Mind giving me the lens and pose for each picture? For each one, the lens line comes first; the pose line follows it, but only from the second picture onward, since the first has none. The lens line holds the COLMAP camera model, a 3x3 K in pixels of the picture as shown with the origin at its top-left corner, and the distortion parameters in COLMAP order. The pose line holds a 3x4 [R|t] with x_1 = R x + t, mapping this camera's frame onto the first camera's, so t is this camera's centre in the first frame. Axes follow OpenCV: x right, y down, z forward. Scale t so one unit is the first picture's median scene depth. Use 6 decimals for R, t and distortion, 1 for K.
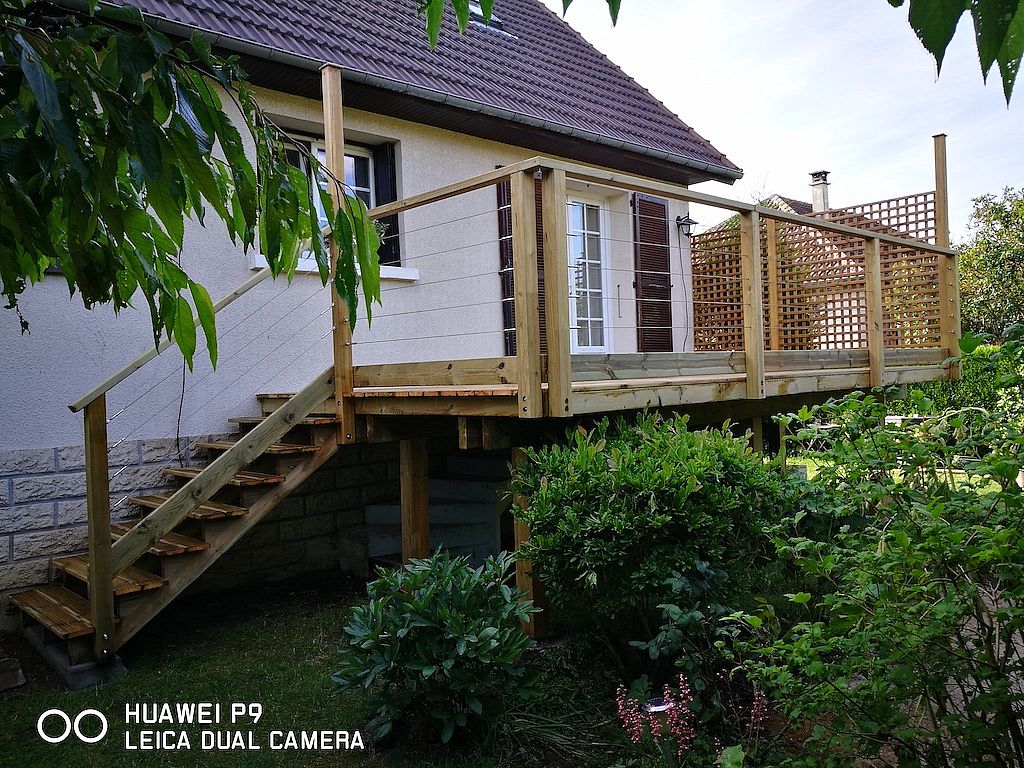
lens RADIAL K [[796.3, 0, 505.8], [0, 796.3, 380.3], [0, 0, 1]] dist [-0.004173, -0.022921]
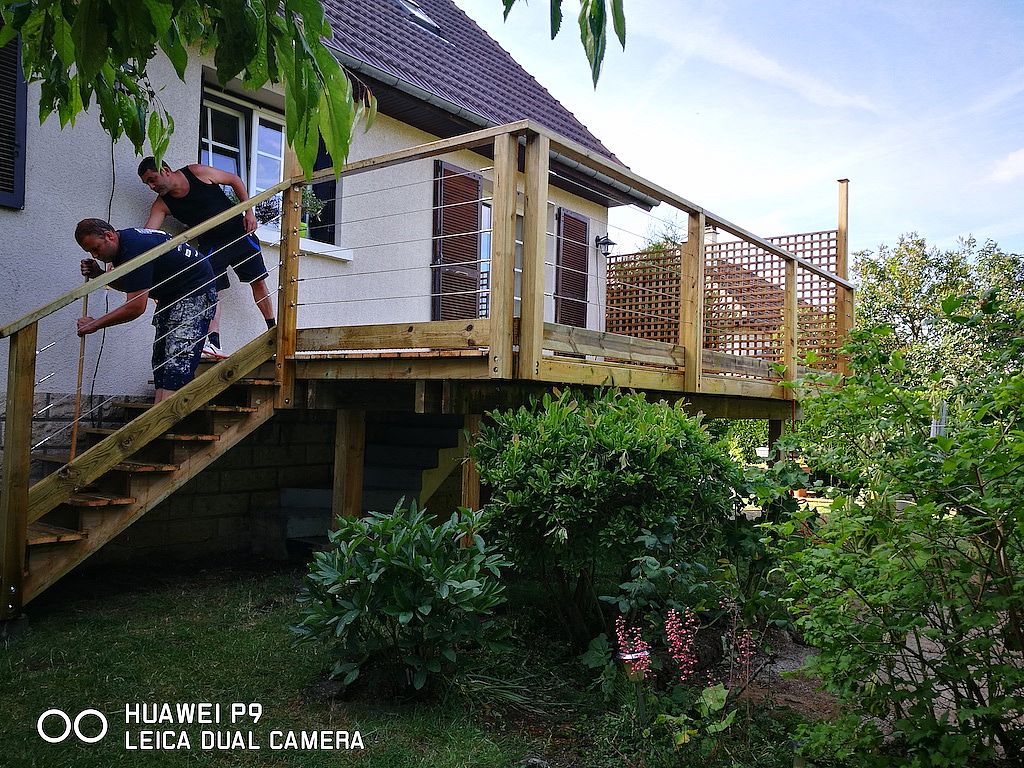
lens RADIAL K [[796.3, 0, 509.6], [0, 796.3, 382.0], [0, 0, 1]] dist [-0.004173, -0.022921]
pose [[0.984914, 0.072374, 0.157181, -0.098048], [-0.065940, 0.996773, -0.045774, 0.083770], [-0.159987, 0.034719, 0.986508, 0.014501]]
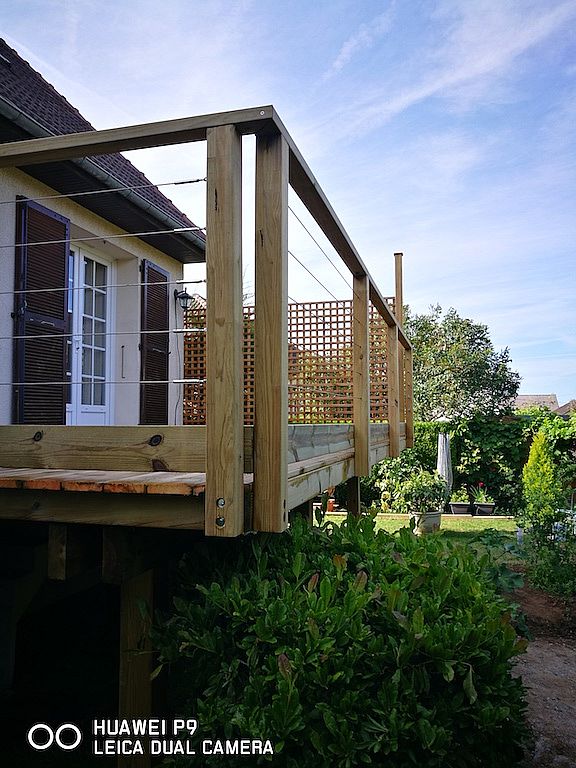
lens RADIAL K [[597.2, 0, 289.3], [0, 597.2, 385.5], [0, 0, 1]] dist [-0.004173, -0.022921]
pose [[0.852711, 0.072157, 0.517376, -0.139649], [-0.030879, 0.995645, -0.087966, -0.020554], [-0.521470, 0.059034, 0.851225, 0.521538]]
